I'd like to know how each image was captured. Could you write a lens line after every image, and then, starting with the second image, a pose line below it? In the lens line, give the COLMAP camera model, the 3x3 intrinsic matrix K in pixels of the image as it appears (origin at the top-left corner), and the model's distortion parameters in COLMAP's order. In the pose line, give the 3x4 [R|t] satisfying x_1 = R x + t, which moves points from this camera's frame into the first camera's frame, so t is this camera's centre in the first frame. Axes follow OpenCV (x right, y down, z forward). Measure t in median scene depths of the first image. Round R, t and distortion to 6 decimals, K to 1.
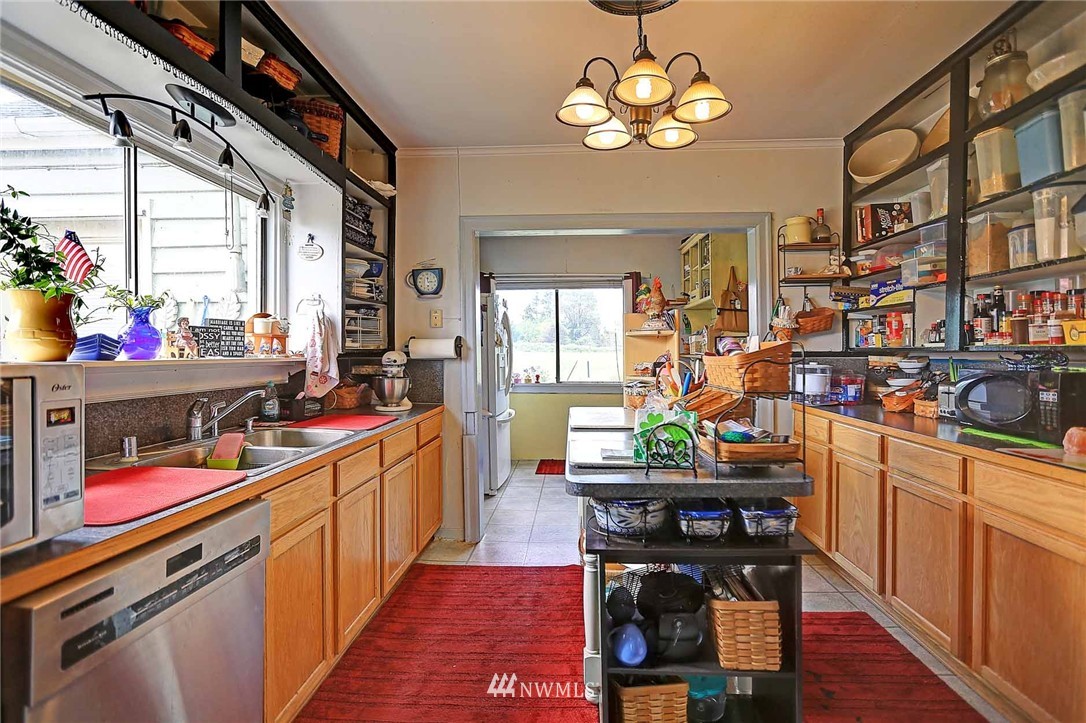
lens RADIAL K [[504.6, 0, 542.2], [0, 504.6, 357.9], [0, 0, 1]] dist [-0.010520, 0.005056]
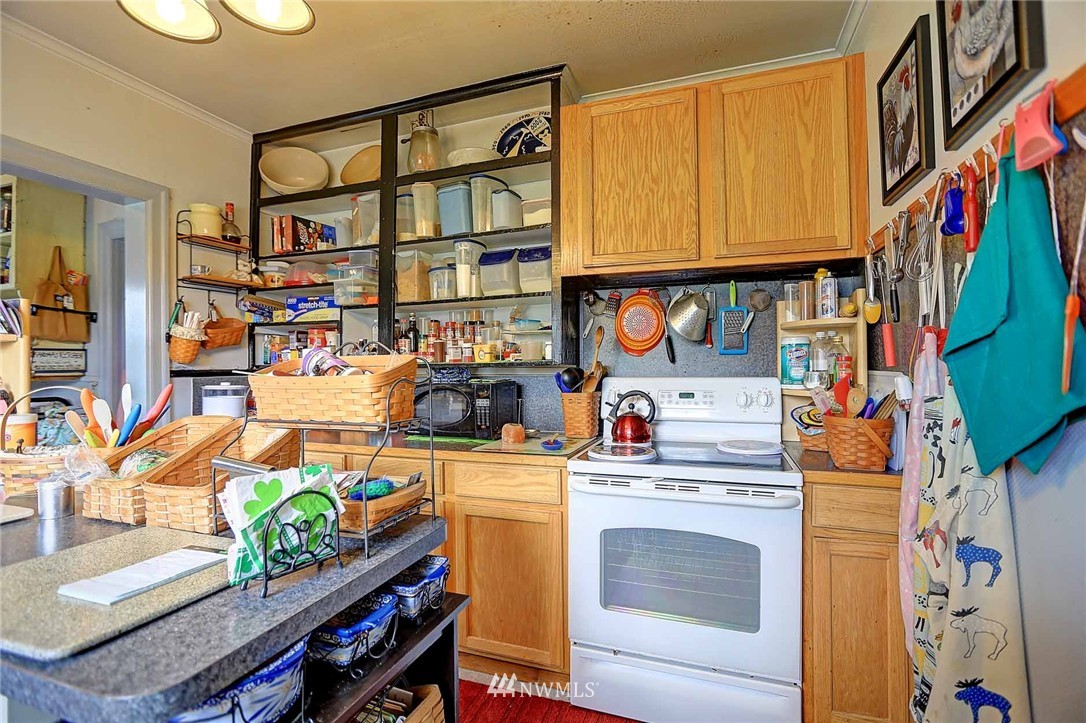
lens RADIAL K [[504.6, 0, 539.0], [0, 504.6, 353.2], [0, 0, 1]] dist [-0.010520, 0.005056]
pose [[0.302144, 0.022635, 0.952993, -0.117610], [0.020183, 0.999342, -0.030135, -0.004492], [-0.953049, 0.028340, 0.301489, 0.284688]]
